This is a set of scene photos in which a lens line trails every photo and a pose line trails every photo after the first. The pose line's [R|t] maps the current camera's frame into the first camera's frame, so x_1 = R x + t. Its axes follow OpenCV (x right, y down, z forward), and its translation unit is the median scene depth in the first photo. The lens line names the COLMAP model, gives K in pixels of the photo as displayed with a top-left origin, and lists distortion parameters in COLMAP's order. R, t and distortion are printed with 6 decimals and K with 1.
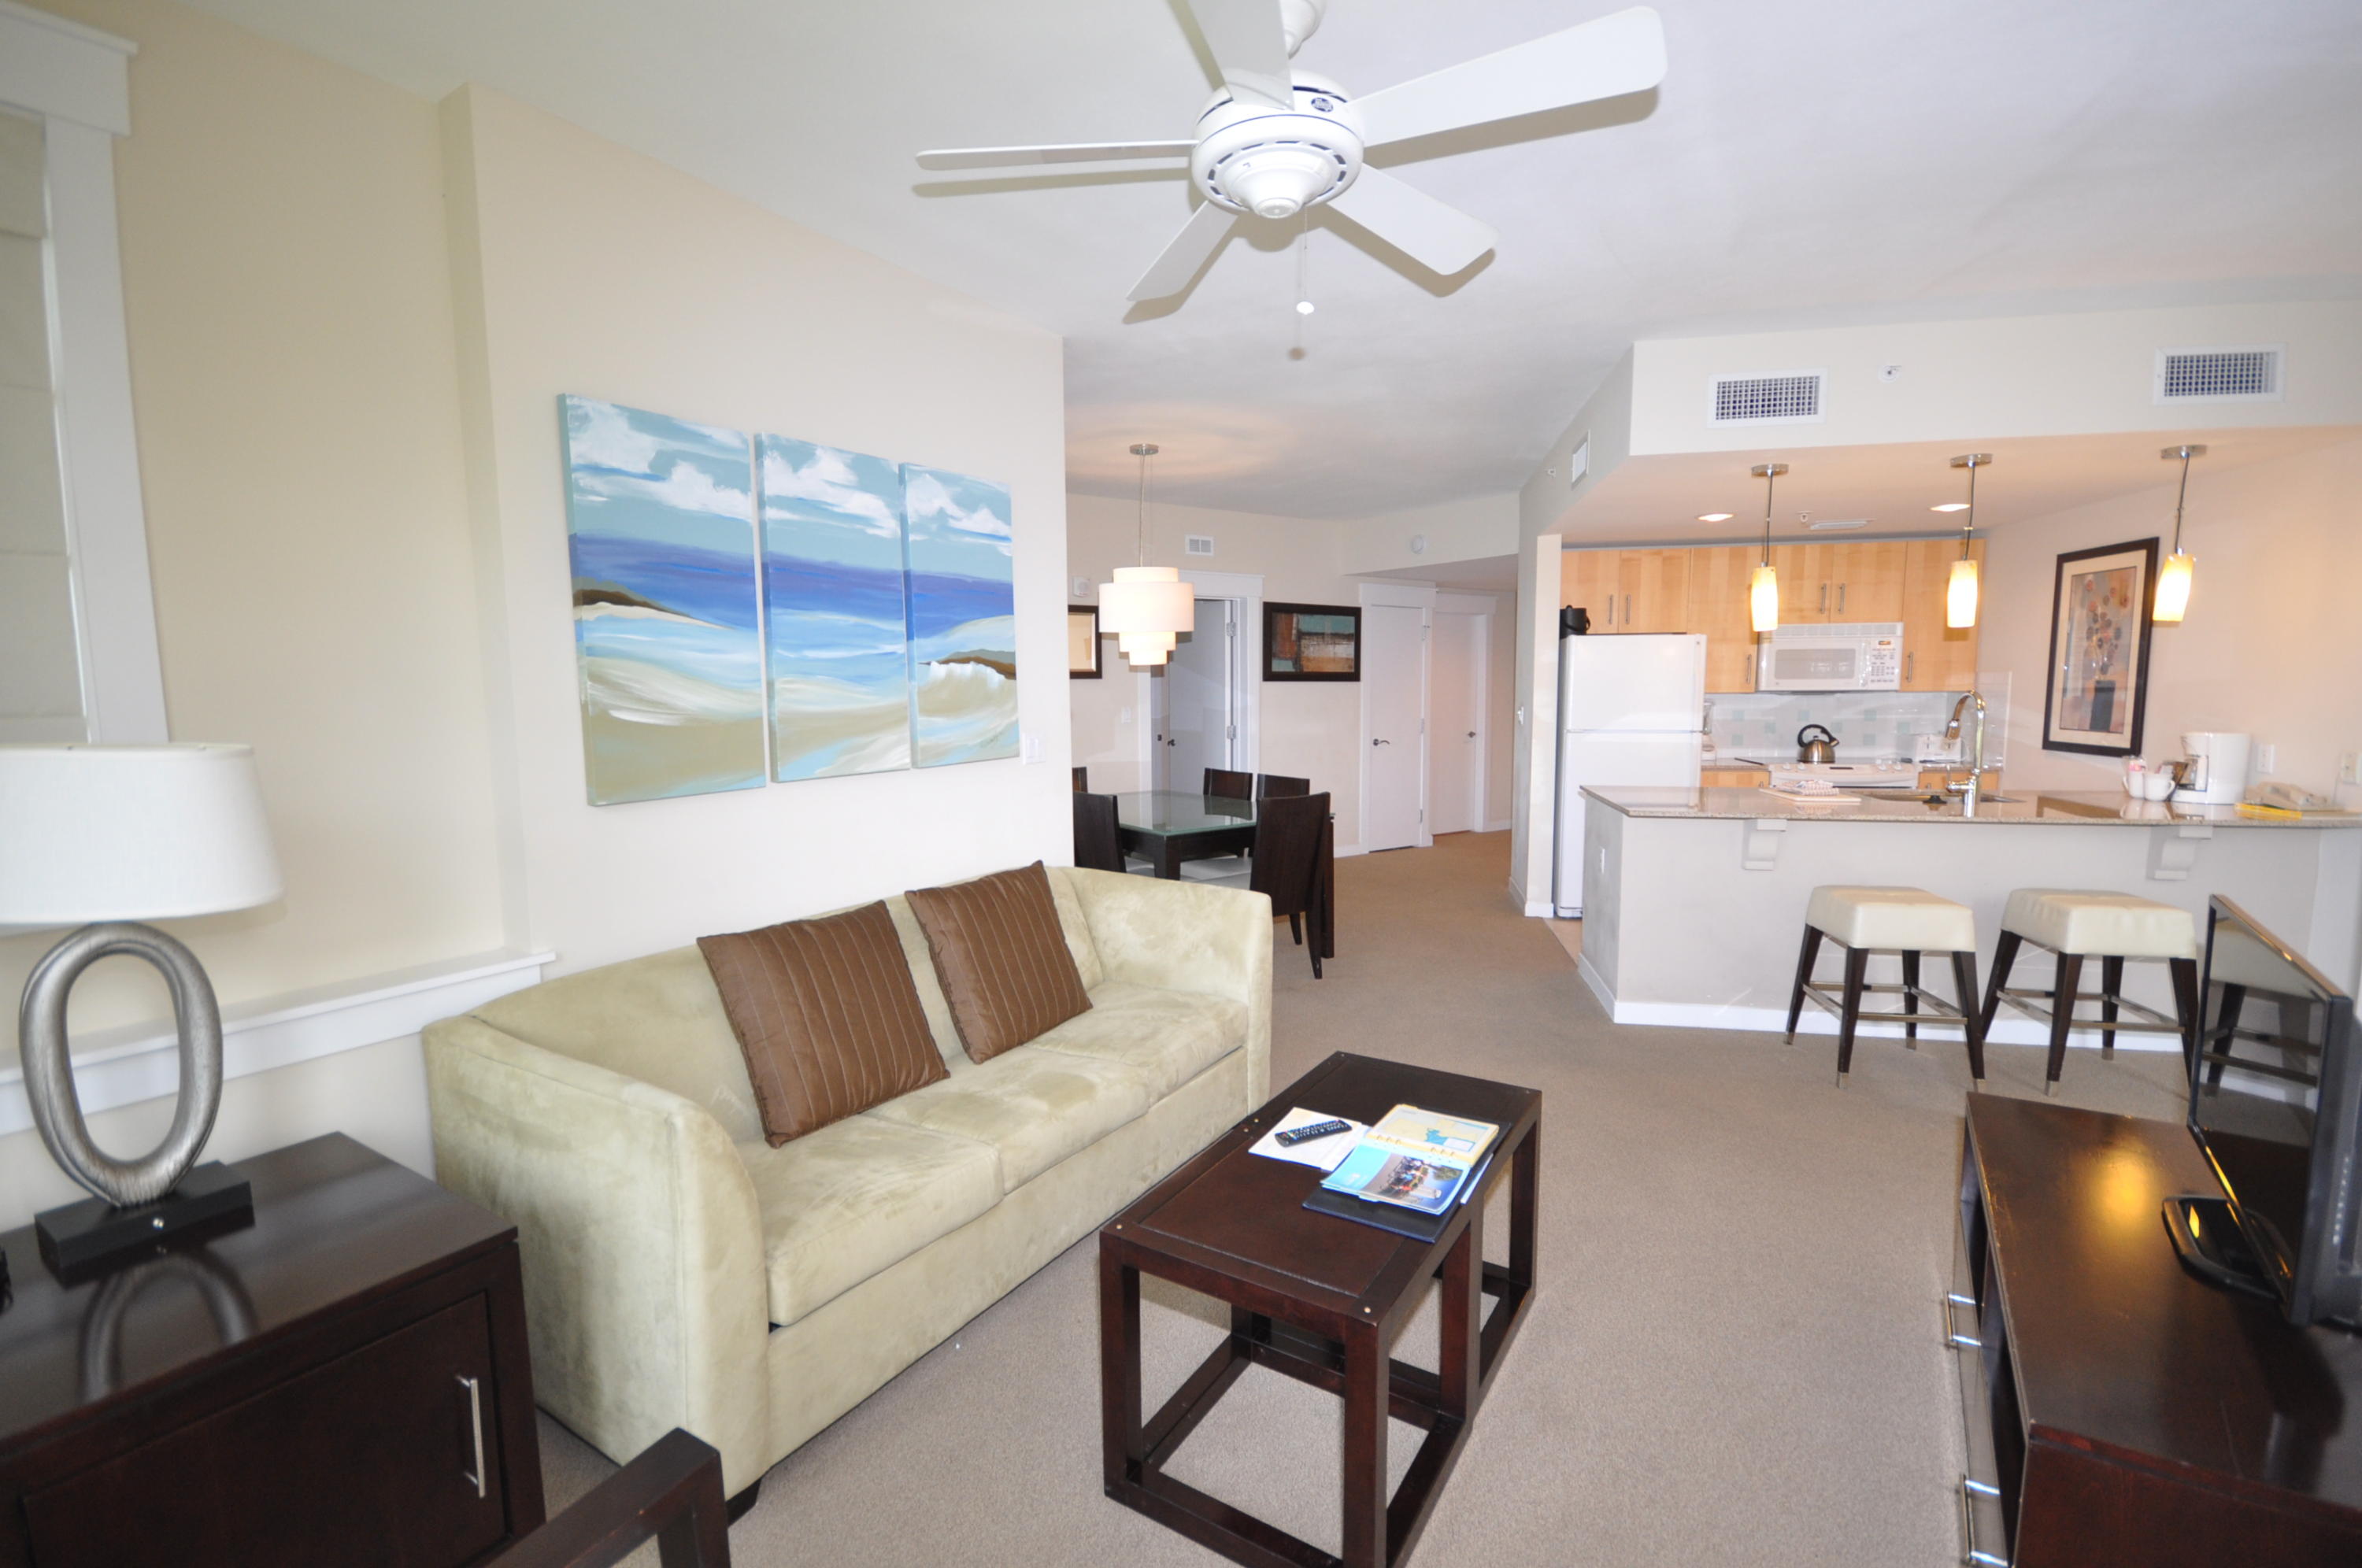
lens RADIAL K [[1034.5, 0, 1175.5], [0, 1034.5, 799.2], [0, 0, 1]] dist [0.004820, -0.006868]
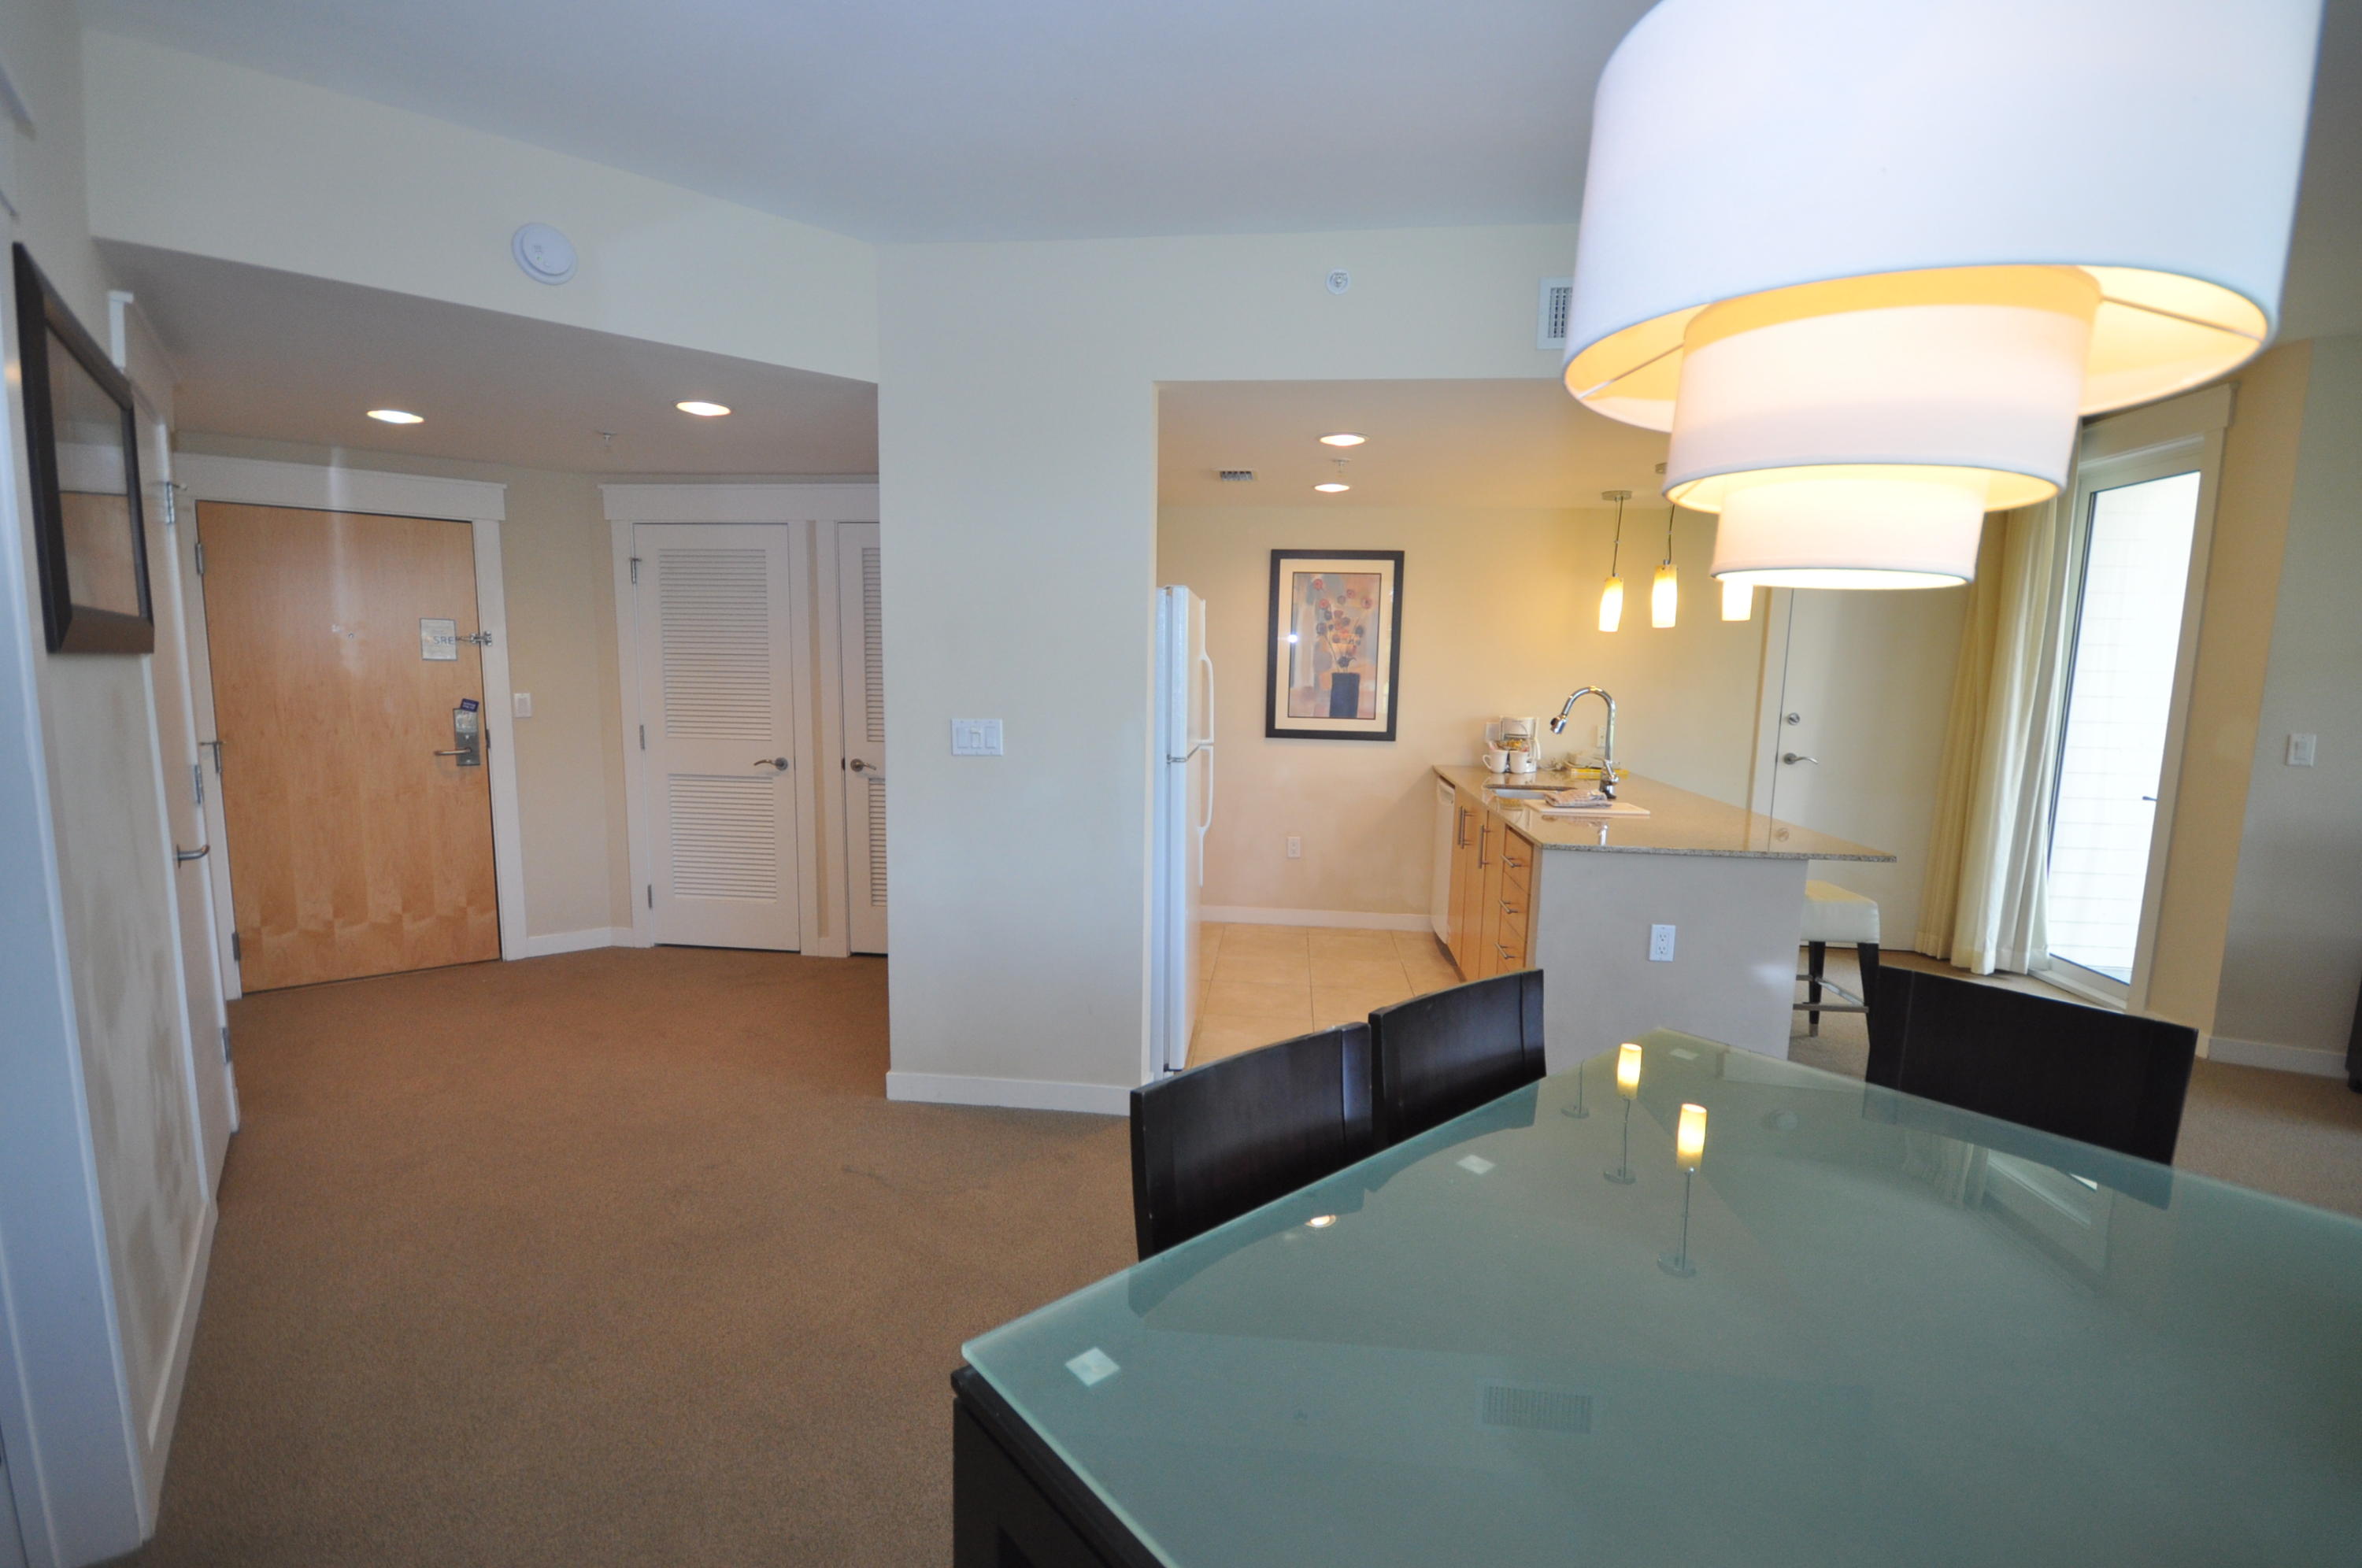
lens RADIAL K [[1034.5, 0, 1183.9], [0, 1034.5, 791.7], [0, 0, 1]] dist [0.004820, -0.006868]
pose [[-0.078015, -0.119669, 0.989744, -0.208874], [0.095069, 0.987353, 0.126873, -0.145412], [-0.992409, 0.103992, -0.065651, 1.255777]]
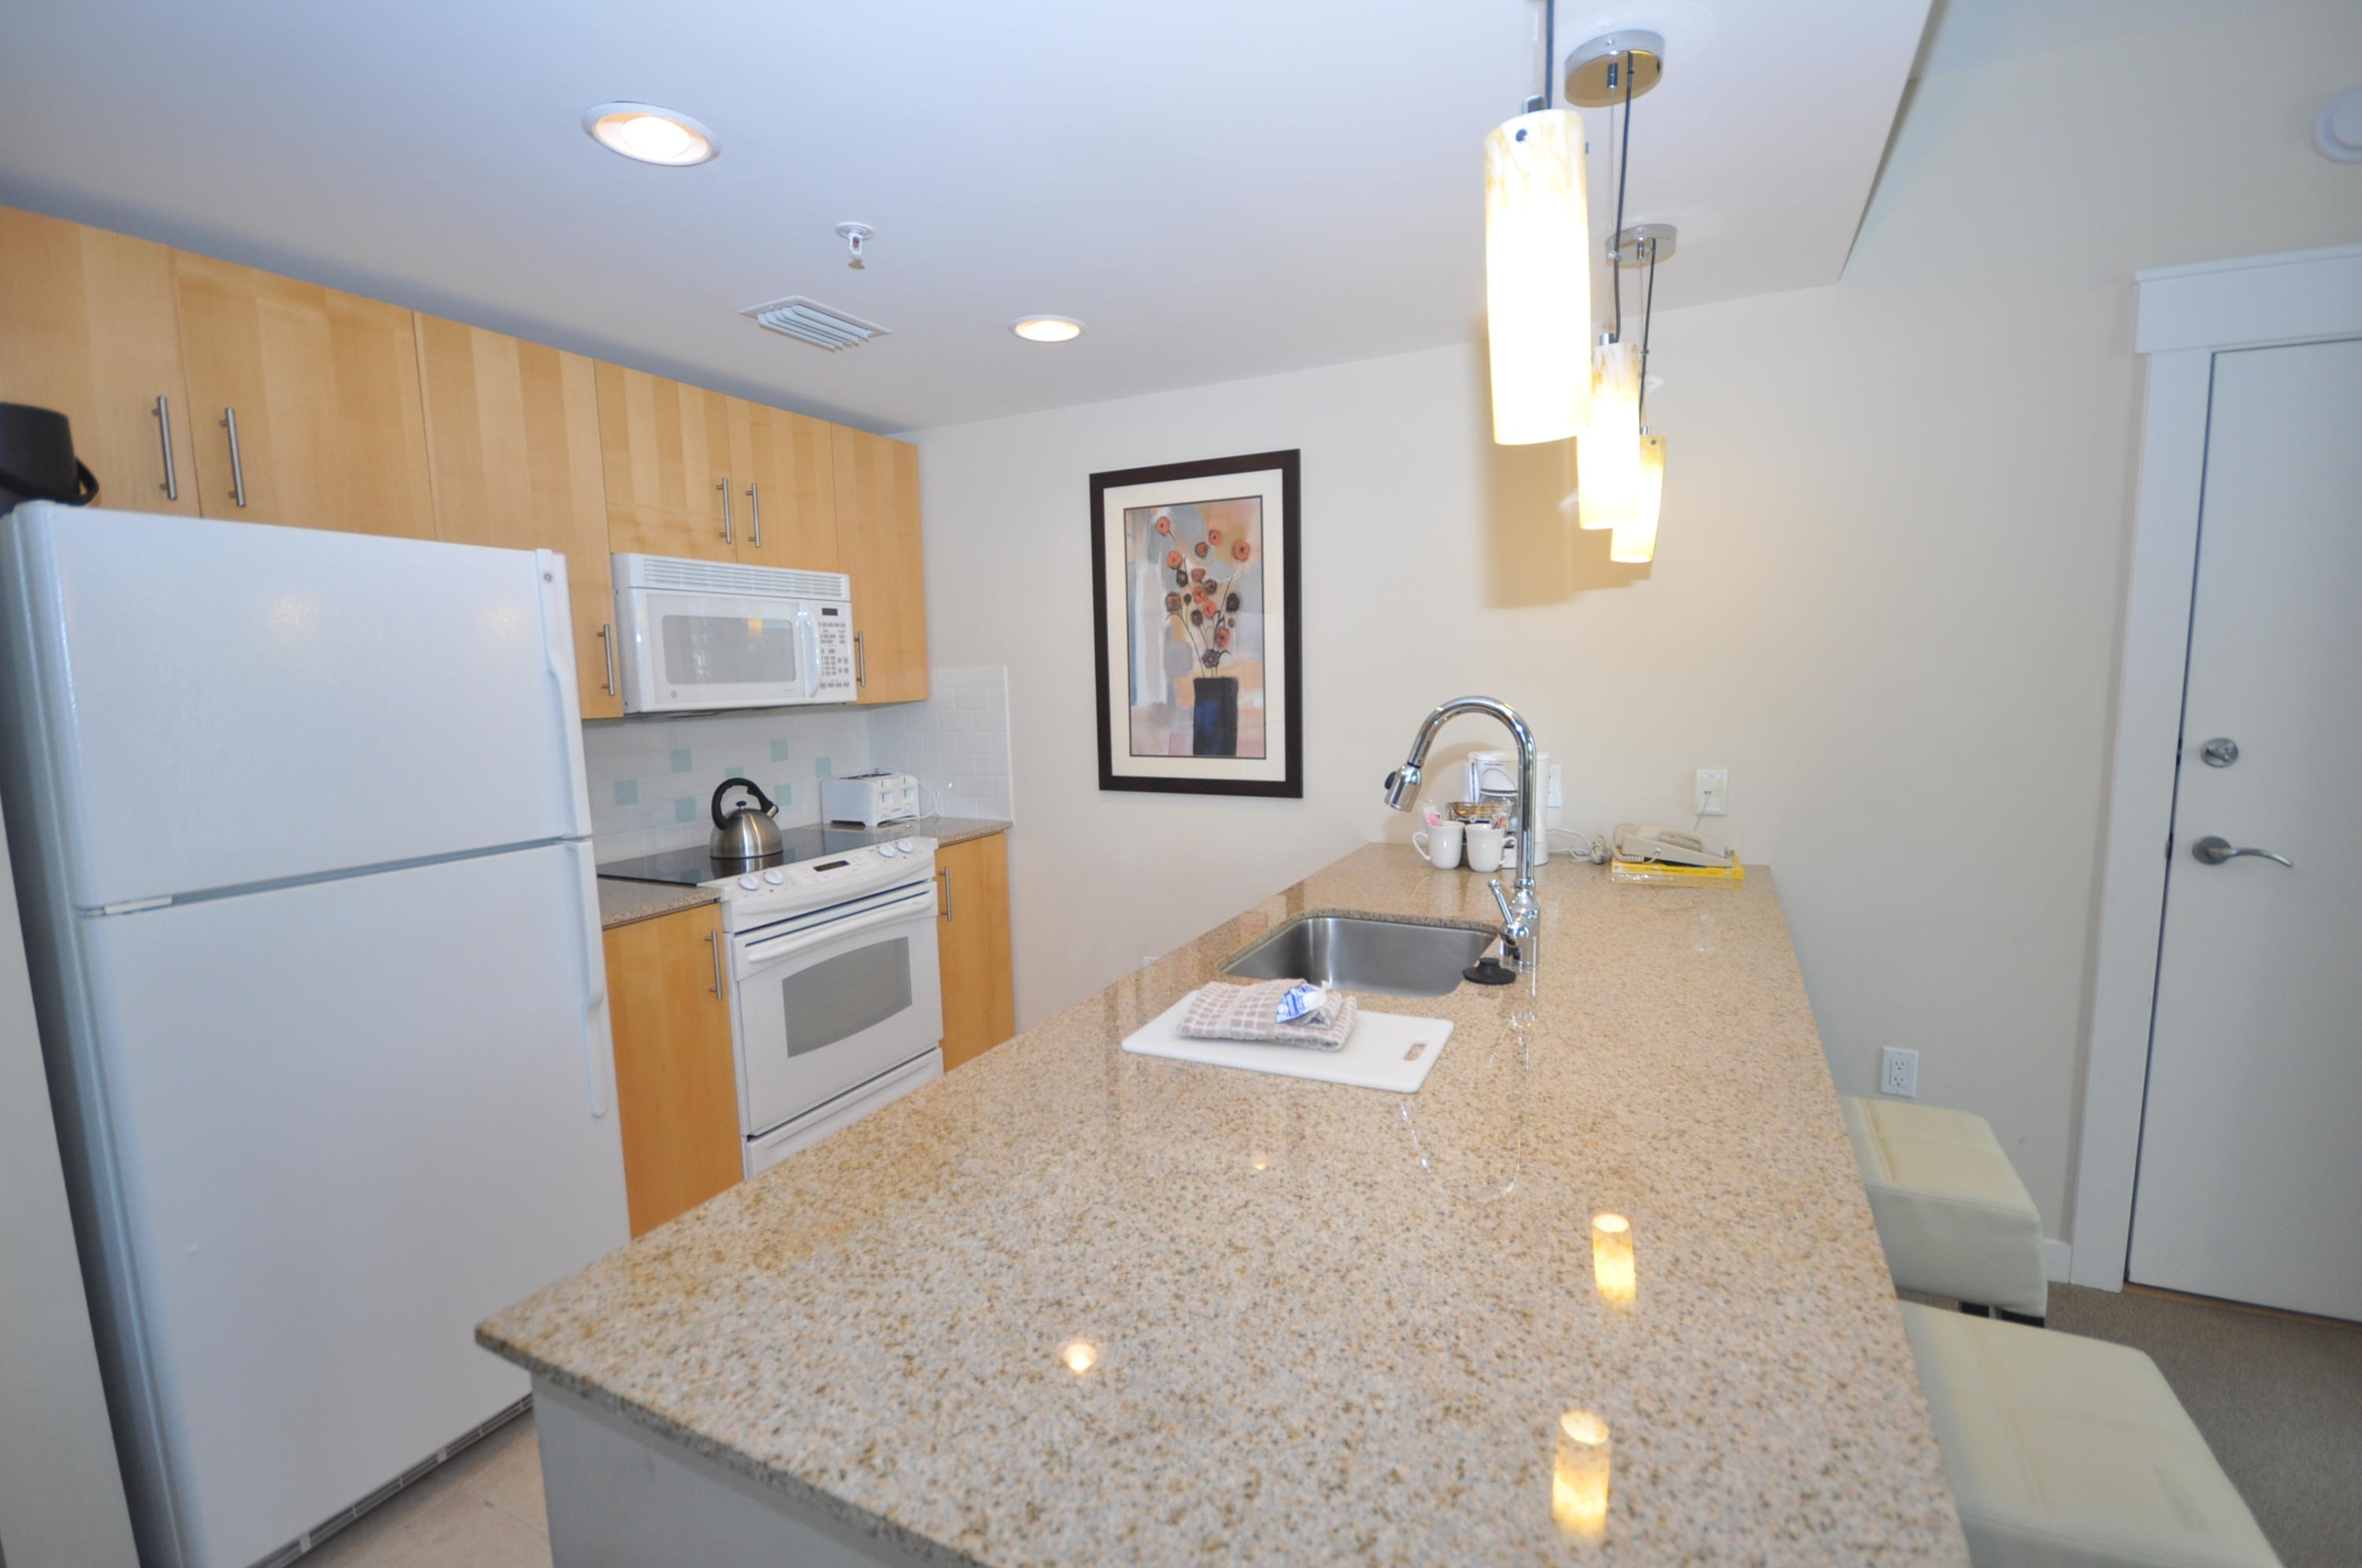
lens RADIAL K [[1034.5, 0, 1169.4], [0, 1034.5, 795.4], [0, 0, 1]] dist [0.004820, -0.006868]
pose [[0.283958, -0.113310, 0.952118, 0.275753], [0.127006, 0.988688, 0.079784, -0.096625], [-0.950388, 0.098269, 0.295137, 0.842915]]
